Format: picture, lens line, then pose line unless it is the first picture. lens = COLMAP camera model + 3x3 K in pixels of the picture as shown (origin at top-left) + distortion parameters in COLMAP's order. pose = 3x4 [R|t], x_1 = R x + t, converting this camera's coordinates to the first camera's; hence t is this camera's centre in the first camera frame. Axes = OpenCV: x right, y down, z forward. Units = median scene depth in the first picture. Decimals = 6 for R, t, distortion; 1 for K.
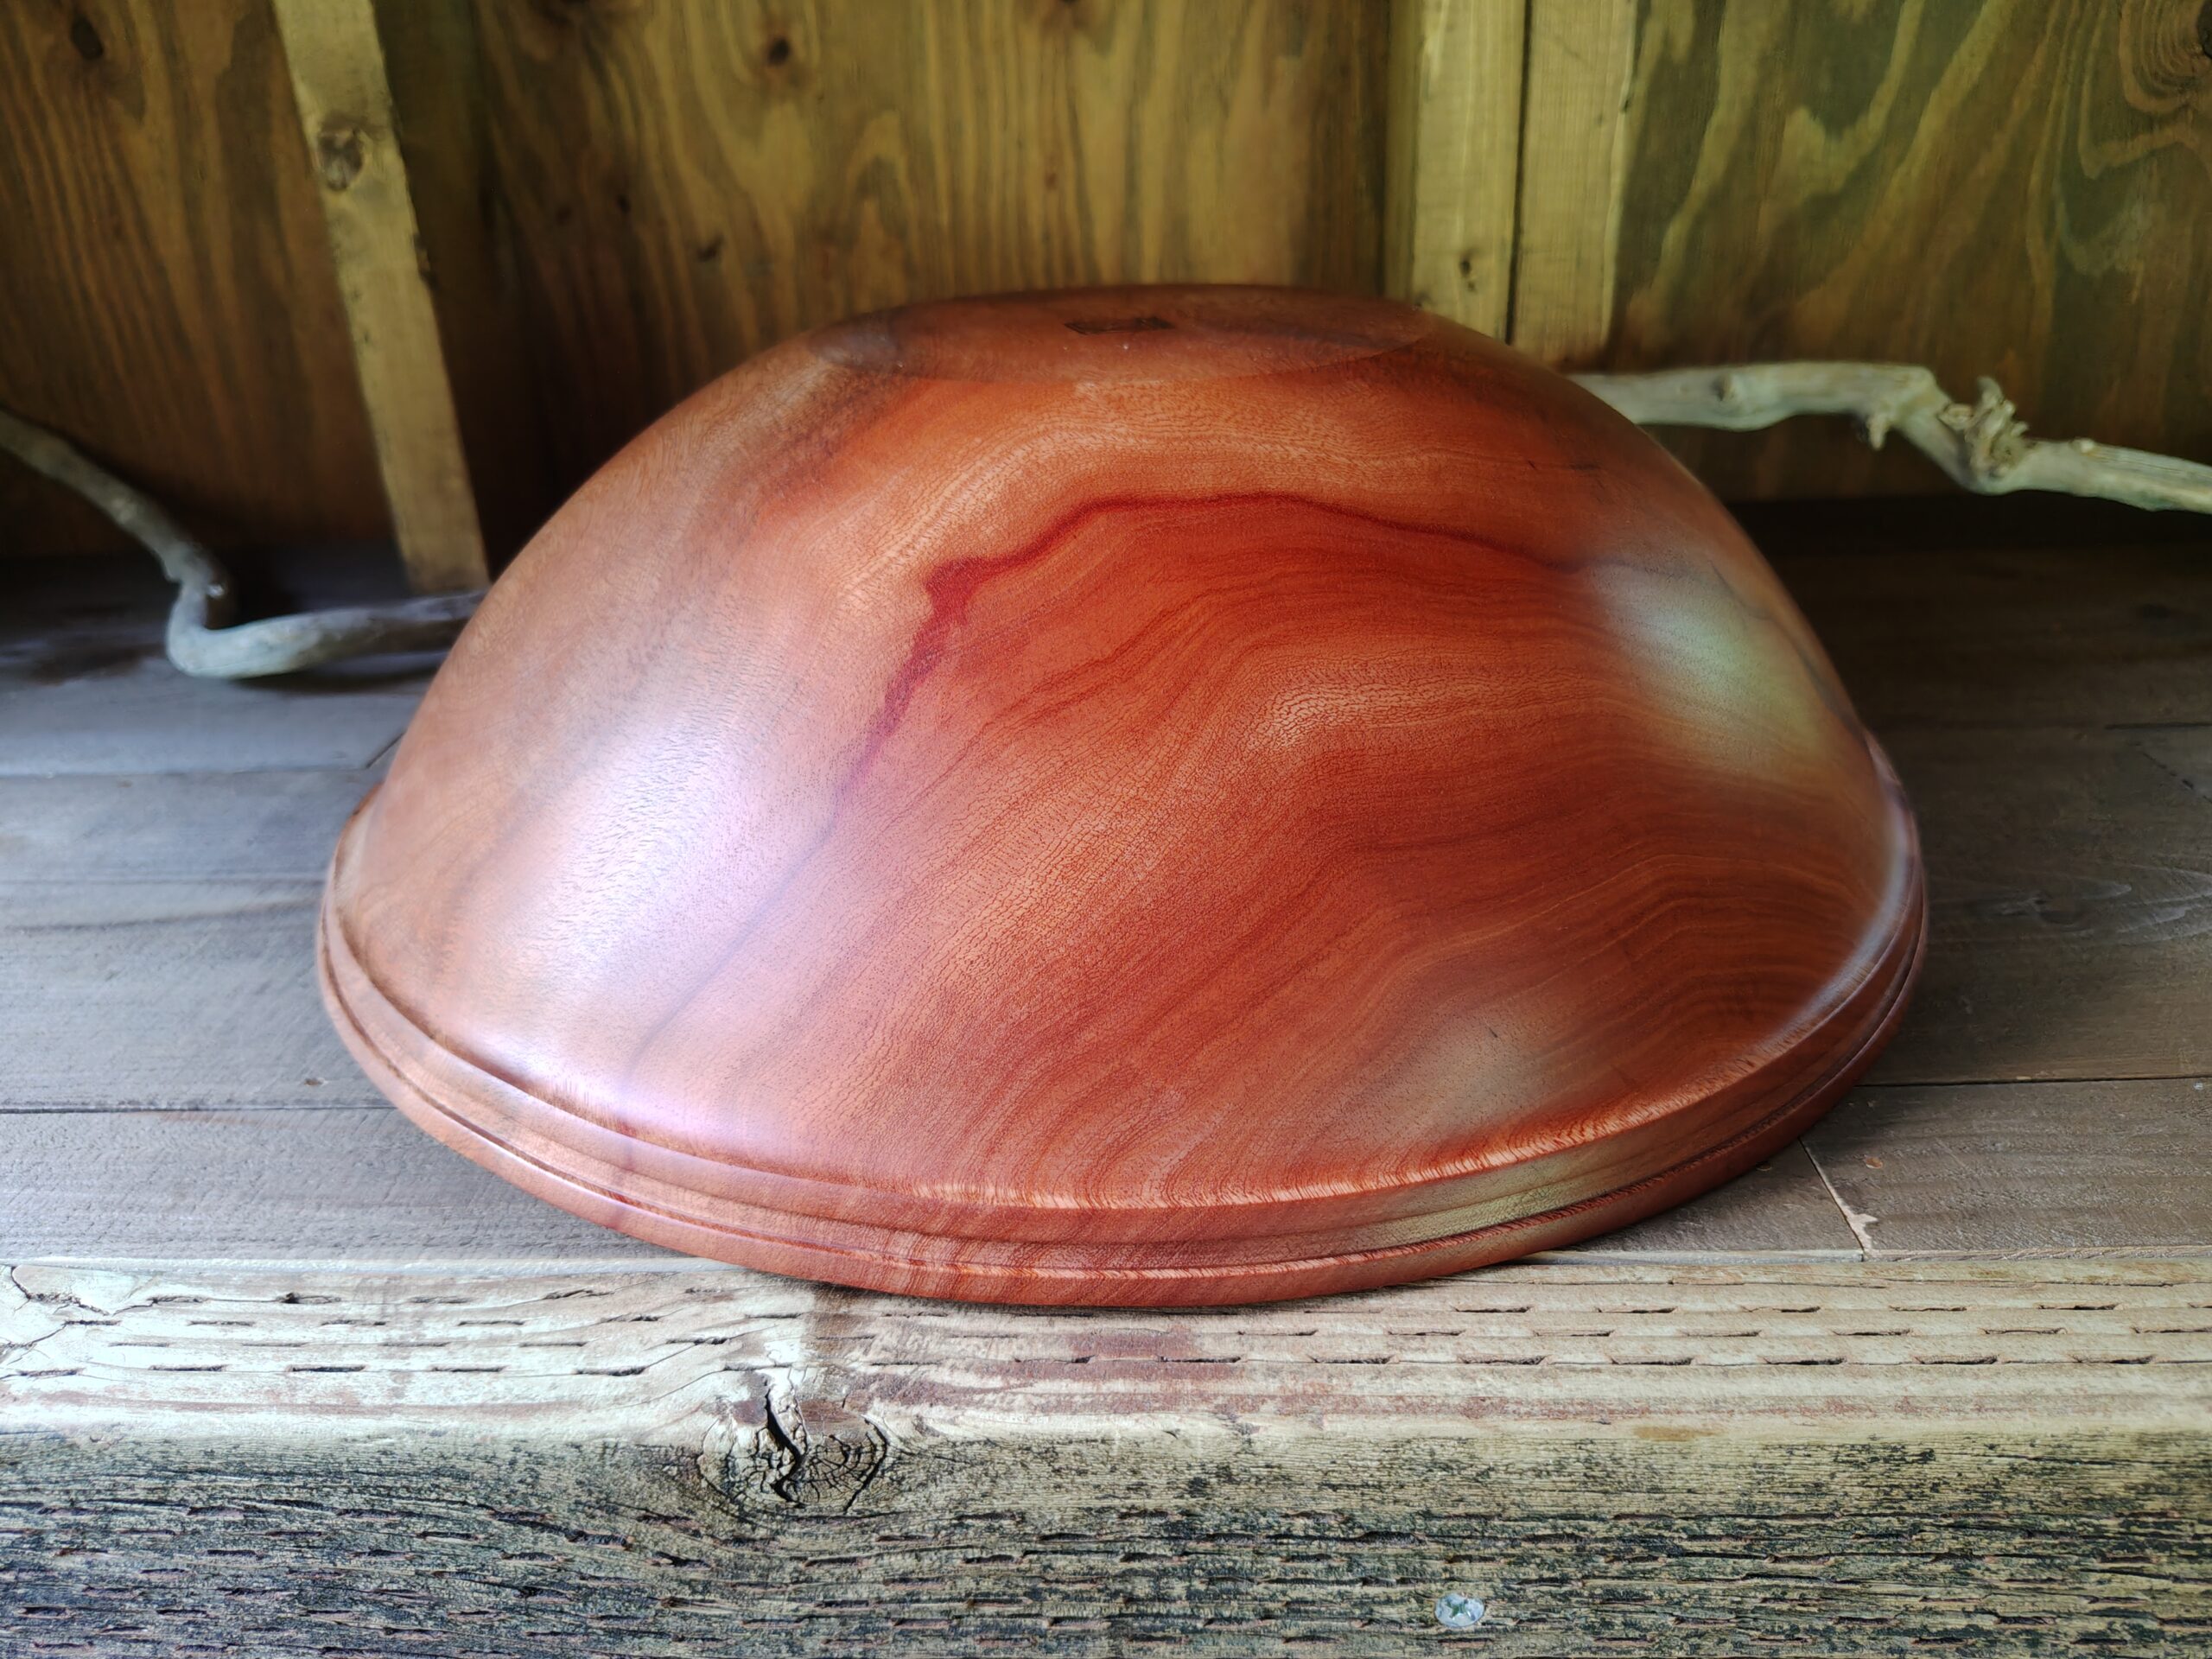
lens RADIAL K [[1556.2, 0, 1104.7], [0, 1556.2, 819.8], [0, 0, 1]] dist [0.014908, -0.047947]
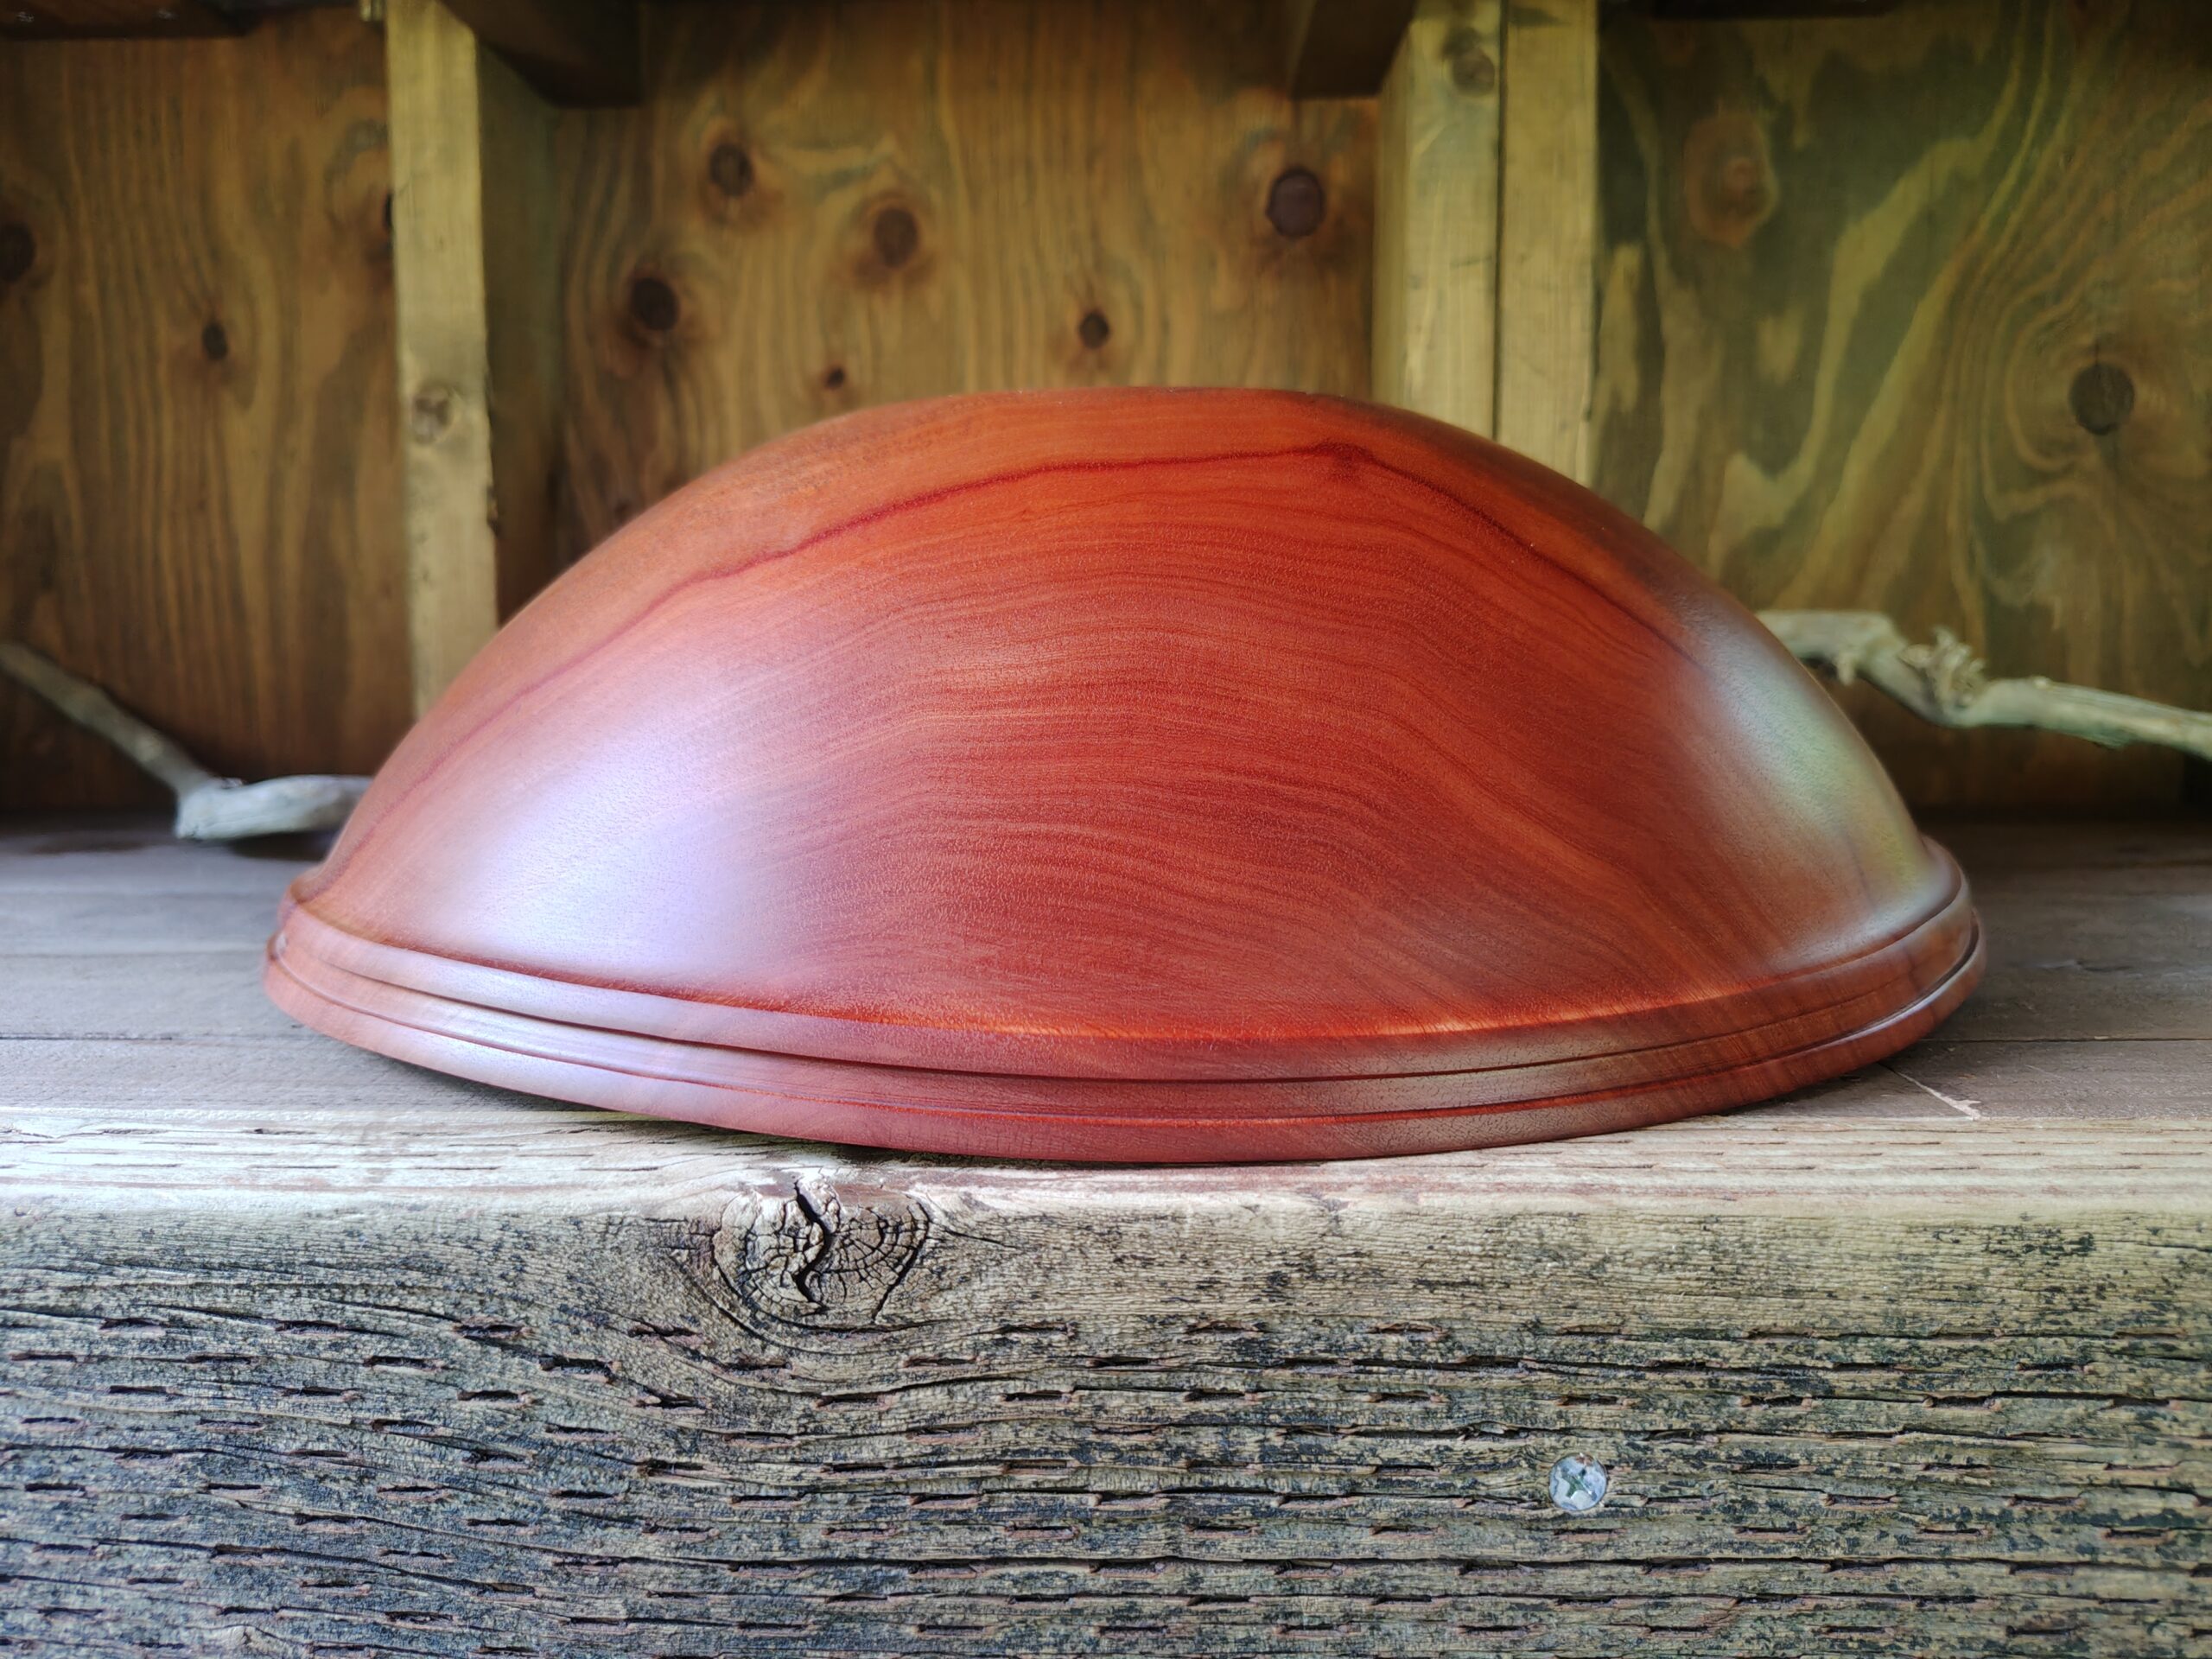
lens RADIAL K [[1556.2, 0, 1104.7], [0, 1556.2, 819.8], [0, 0, 1]] dist [0.014908, -0.047947]
pose [[0.999129, 0.036369, 0.020445, -0.063329], [-0.027671, 0.944378, -0.327694, 0.452401], [-0.031226, 0.326843, 0.944563, 0.078353]]
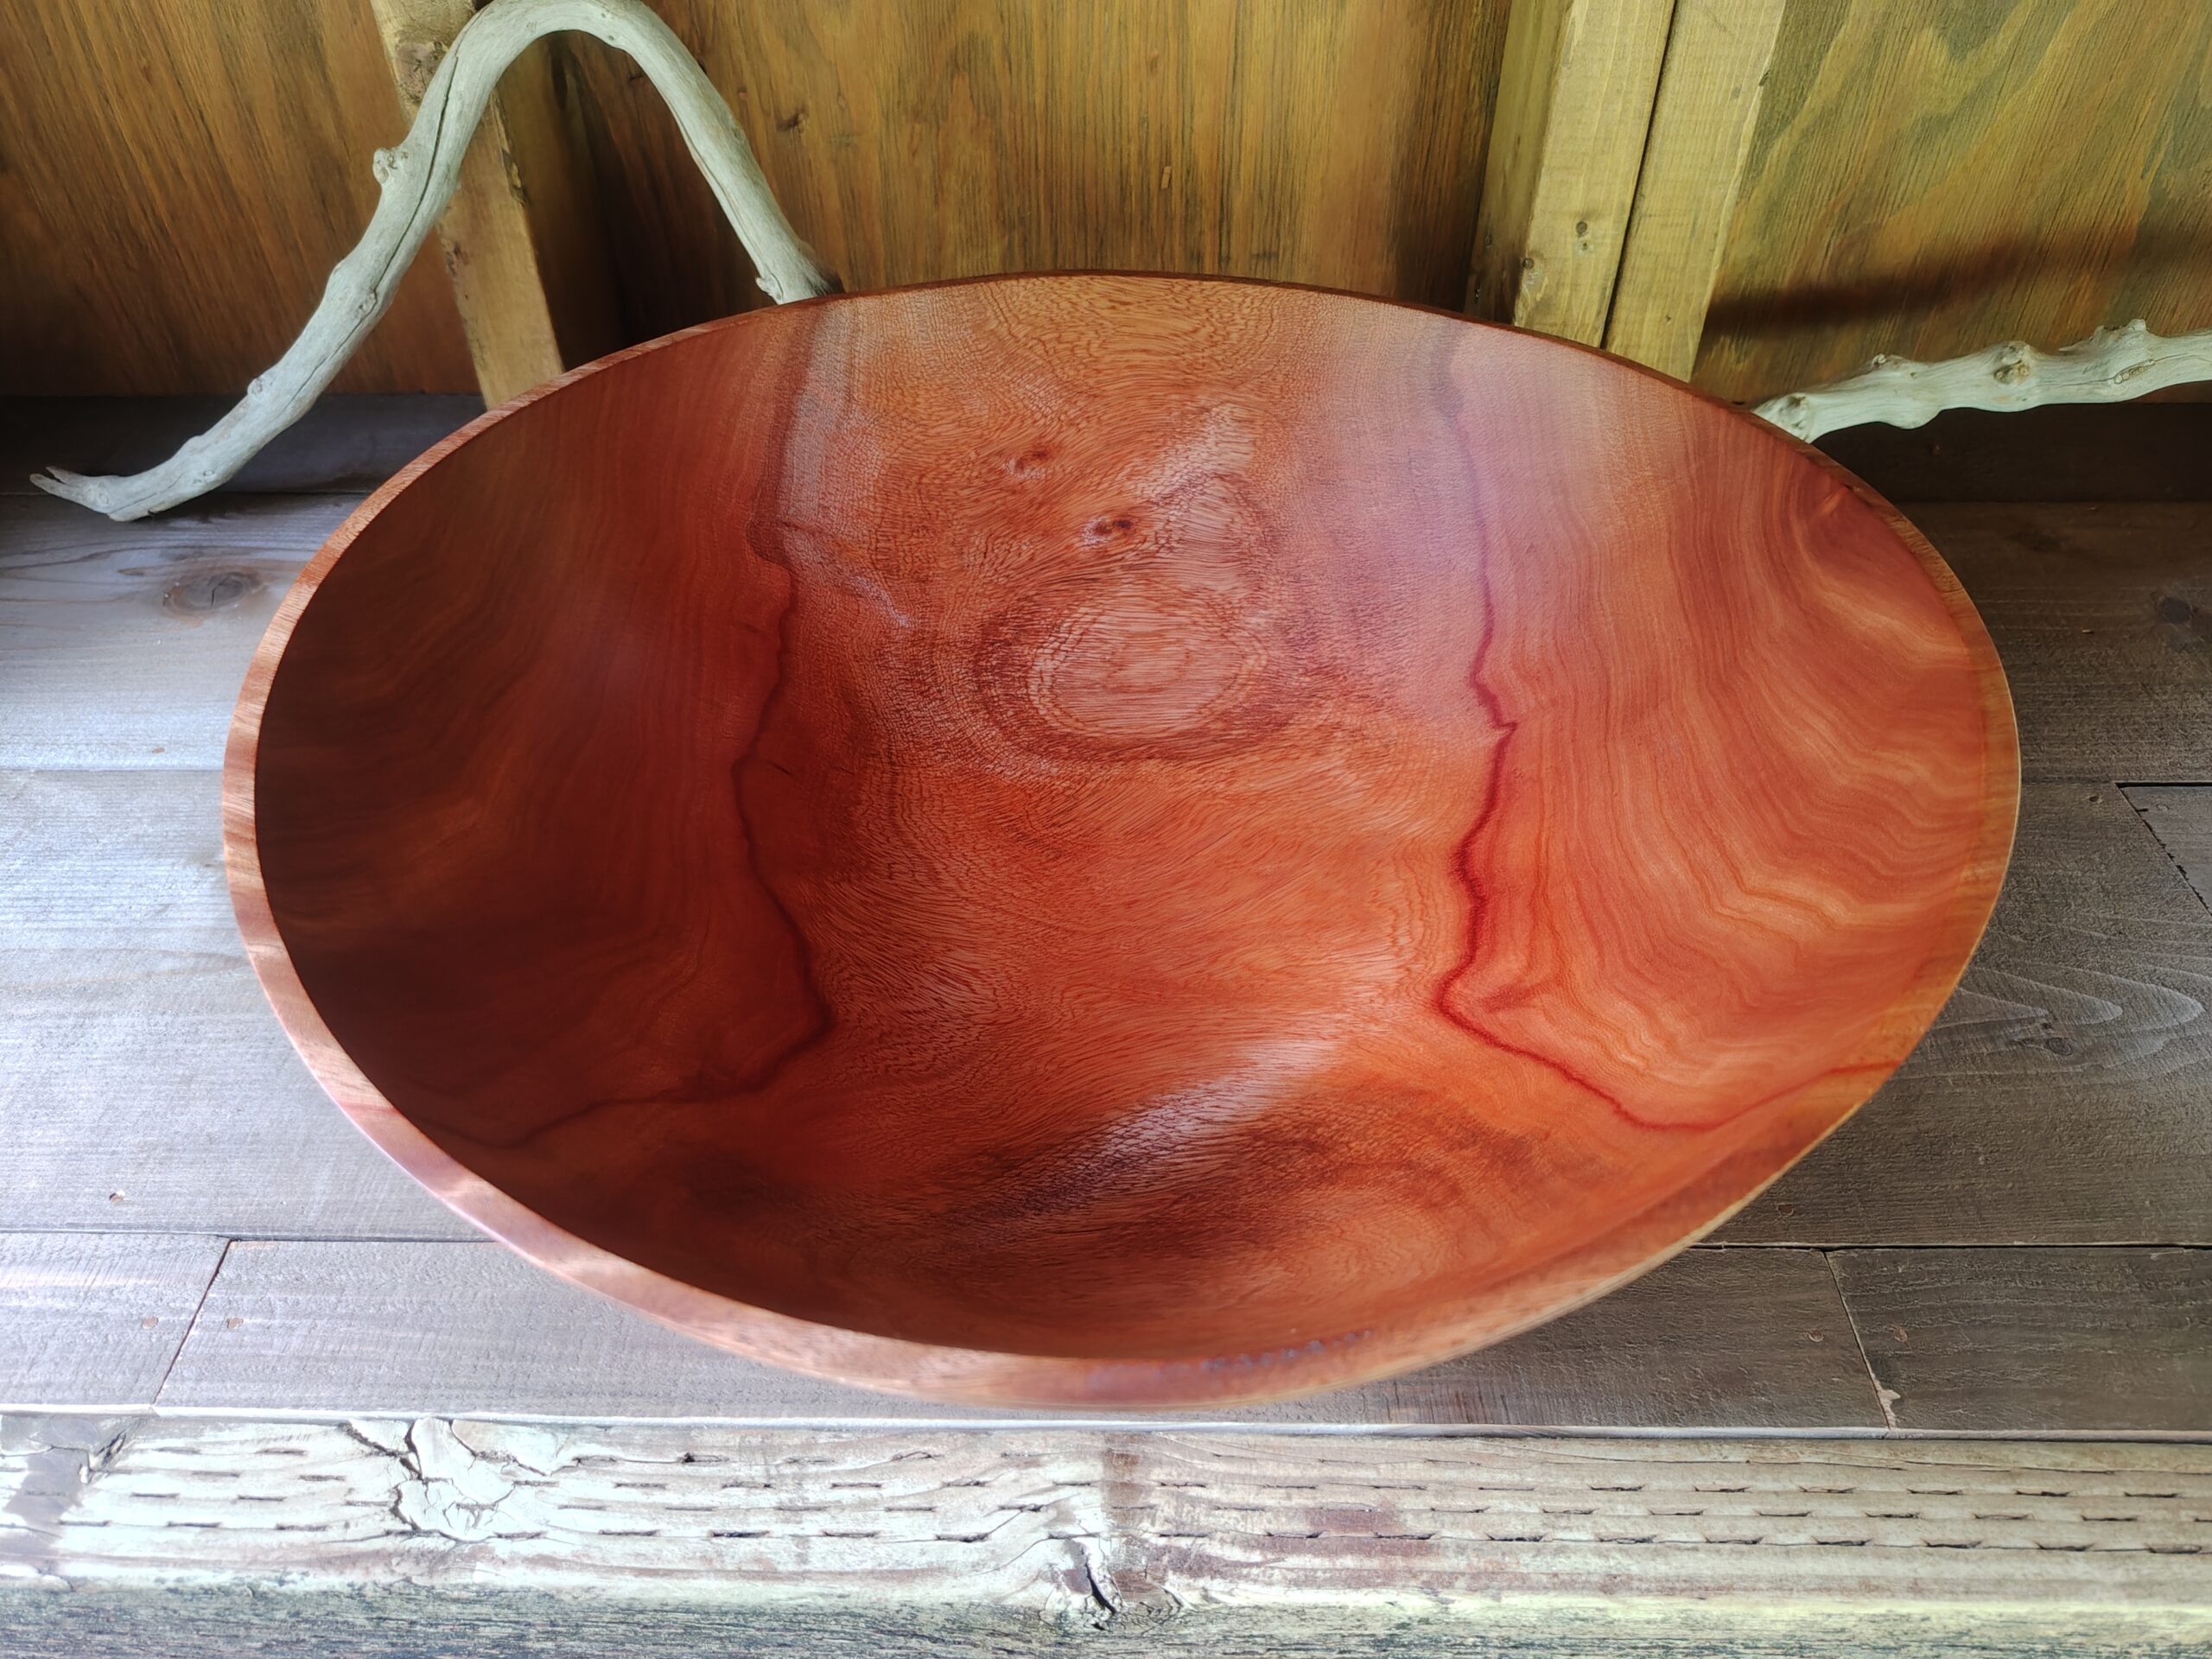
lens RADIAL K [[1536.5, 0, 1112.9], [0, 1536.5, 815.0], [0, 0, 1]] dist [-0.007977, -0.005037]
pose [[0.998809, 0.012367, 0.047204, -0.259103], [-0.025035, 0.960211, 0.278151, -0.608351], [-0.041886, -0.279002, 0.959377, -0.087912]]
